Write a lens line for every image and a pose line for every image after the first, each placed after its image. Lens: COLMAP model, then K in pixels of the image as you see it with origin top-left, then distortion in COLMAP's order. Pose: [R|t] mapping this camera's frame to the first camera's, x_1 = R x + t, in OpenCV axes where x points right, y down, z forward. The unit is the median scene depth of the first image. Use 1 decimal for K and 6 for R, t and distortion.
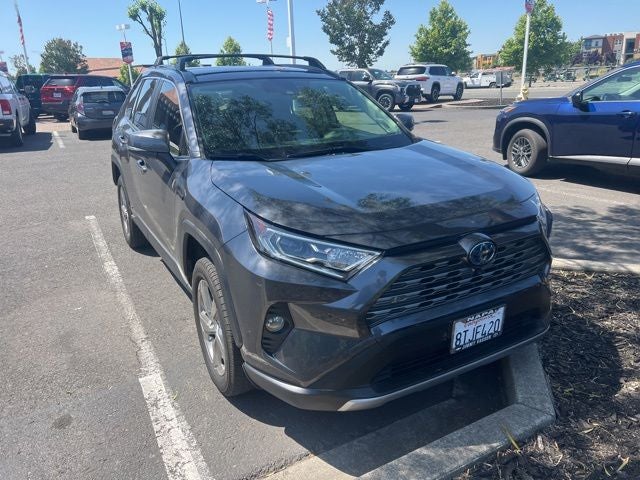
lens RADIAL K [[485.8, 0, 315.0], [0, 485.8, 226.8], [0, 0, 1]] dist [0.040227, -0.042840]
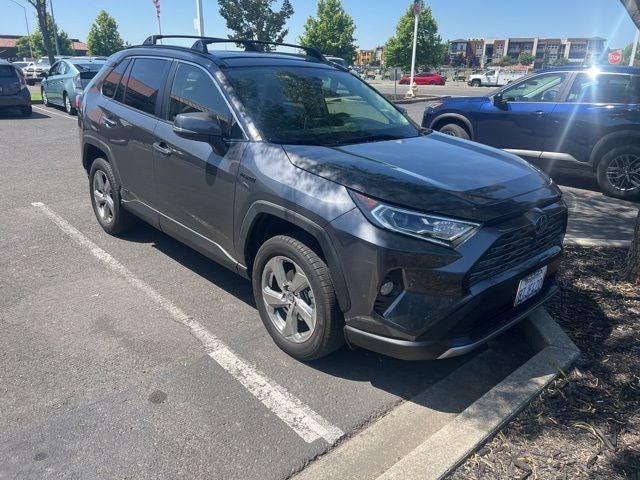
lens RADIAL K [[485.8, 0, 316.2], [0, 485.8, 236.4], [0, 0, 1]] dist [0.040227, -0.042840]
pose [[0.972167, -0.020089, 0.233426, -0.148740], [0.010819, 0.999104, 0.040926, 0.008339], [-0.234039, -0.037261, 0.971513, -0.020260]]
